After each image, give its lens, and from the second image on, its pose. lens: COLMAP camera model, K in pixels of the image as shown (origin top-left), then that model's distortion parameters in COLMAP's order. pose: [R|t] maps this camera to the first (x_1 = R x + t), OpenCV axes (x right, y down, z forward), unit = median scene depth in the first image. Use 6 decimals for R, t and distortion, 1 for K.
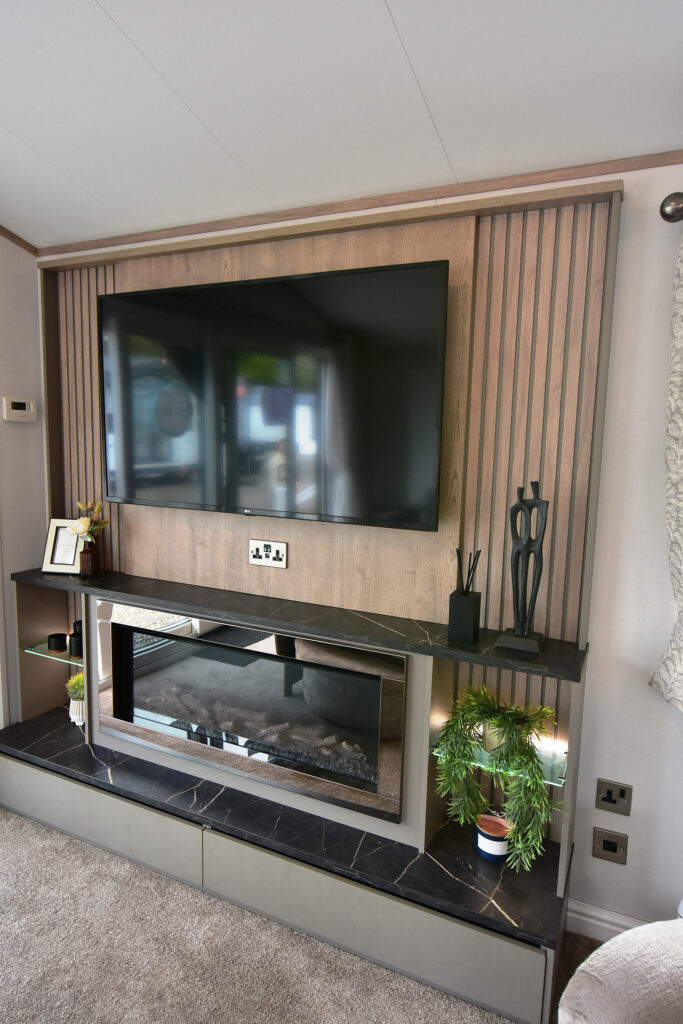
lens RADIAL K [[670.1, 0, 340.2], [0, 670.1, 518.5], [0, 0, 1]] dist [0.015251, 0.000730]
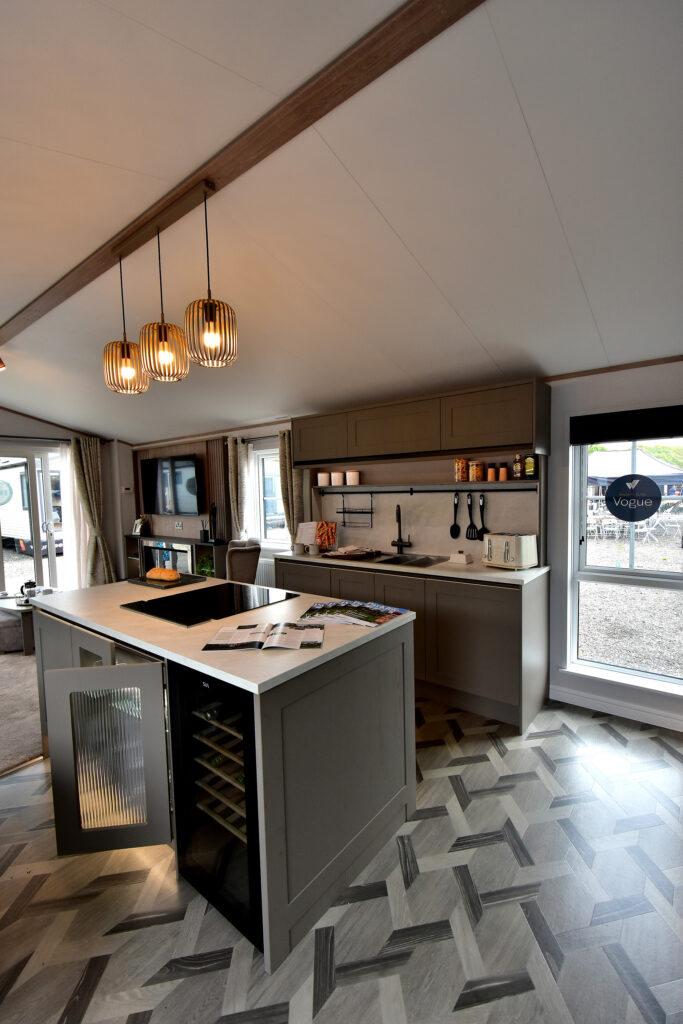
lens RADIAL K [[448.8, 0, 336.9], [0, 448.8, 515.9], [0, 0, 1]] dist [0.002103, -0.002103]
pose [[0.979748, -0.037107, -0.196766, 1.271587], [0.025275, 0.997737, -0.062308, 0.179929], [0.198632, 0.056073, 0.978469, -1.302609]]
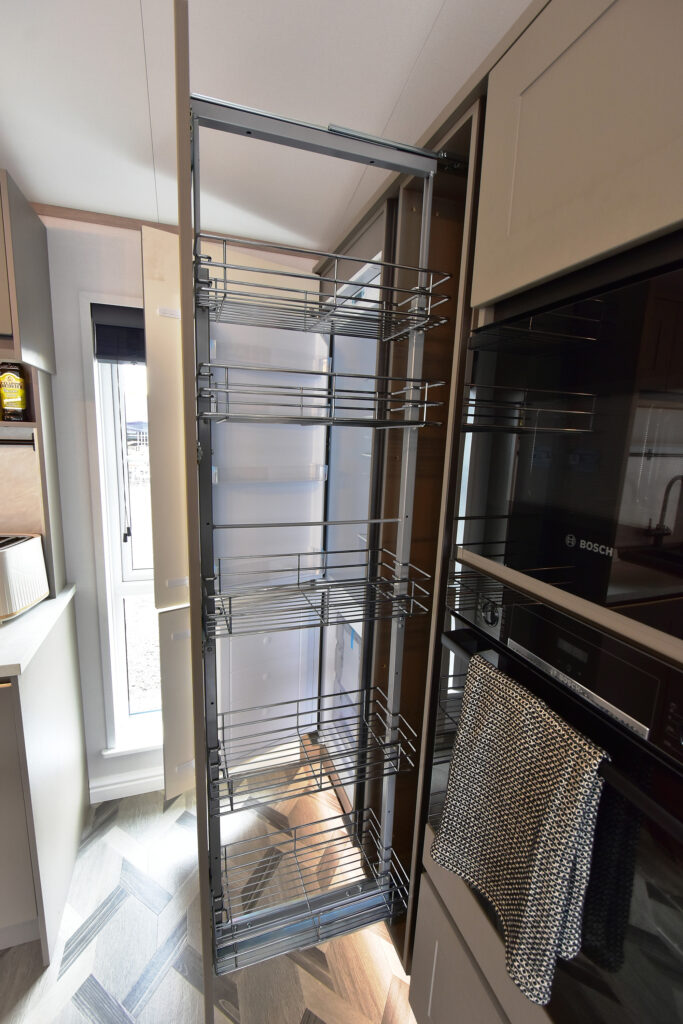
lens RADIAL K [[448.8, 0, 337.1], [0, 448.8, 518.6], [0, 0, 1]] dist [0.002103, -0.002103]
pose [[0.682780, -0.134823, 0.718077, 1.409668], [0.076018, 0.990602, 0.113710, 0.104789], [-0.726659, -0.023052, 0.686612, -0.666535]]
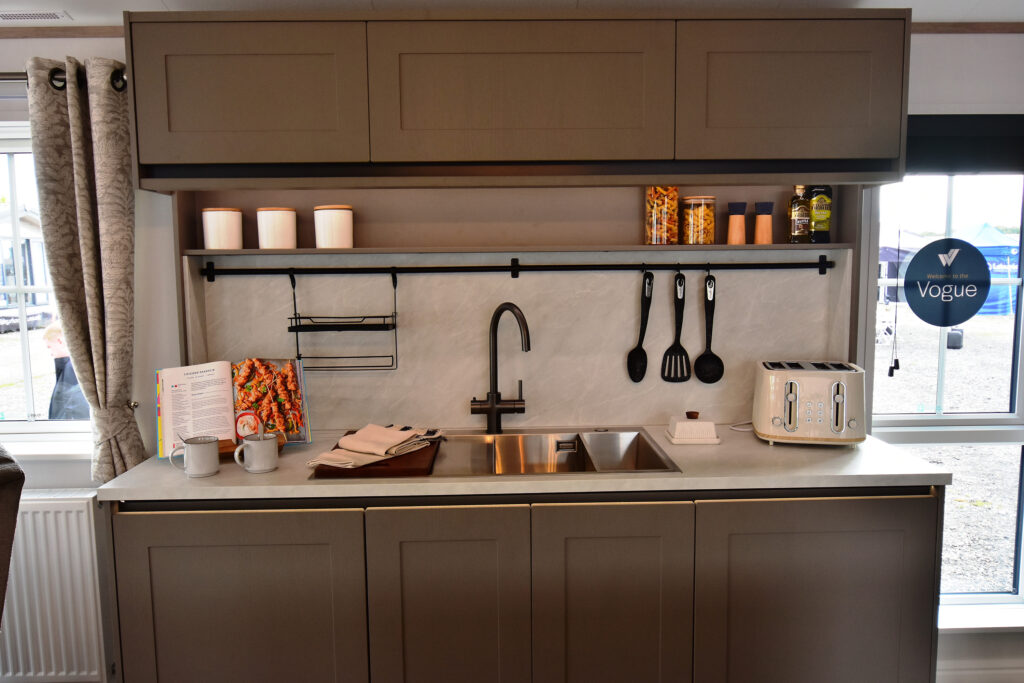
lens RADIAL K [[740.6, 0, 515.1], [0, 740.6, 337.5], [0, 0, 1]] dist [-0.001653, -0.005126]
pose [[0.873408, -0.081954, 0.480043, 0.725366], [0.091555, 0.995794, 0.003425, 0.092029], [-0.478305, 0.040959, 0.877238, -0.581601]]
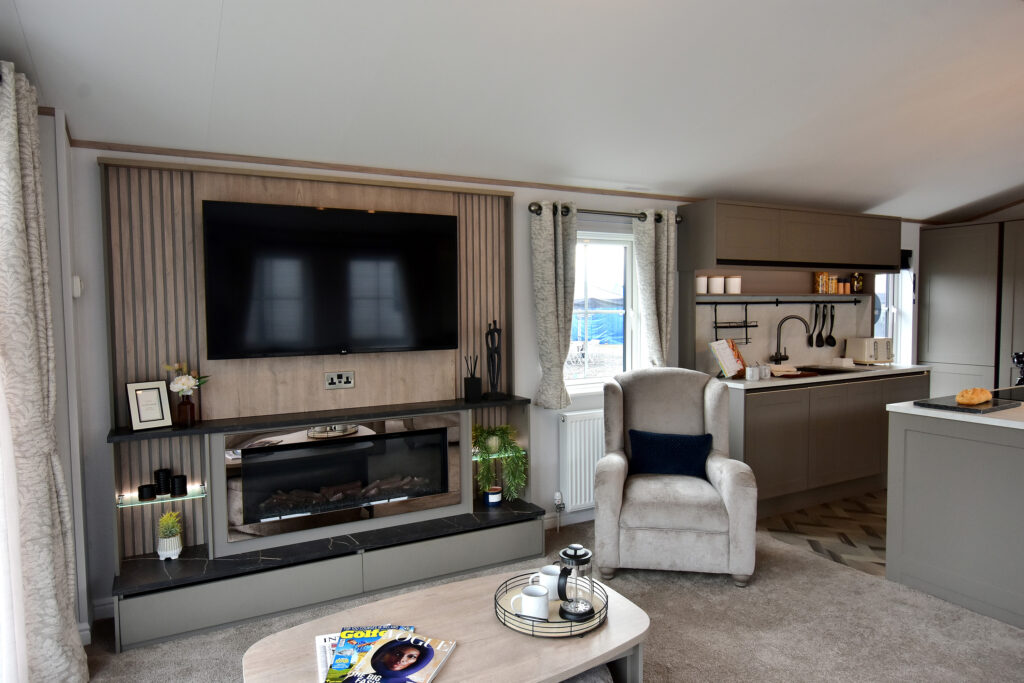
lens RADIAL K [[669.5, 0, 504.3], [0, 669.5, 344.7], [0, 0, 1]] dist [-0.001321, -0.007419]
pose [[0.546312, -0.076491, 0.834082, -1.180658], [0.126581, 0.991924, 0.008057, 0.007290], [-0.827962, 0.101177, 0.551582, -0.163524]]
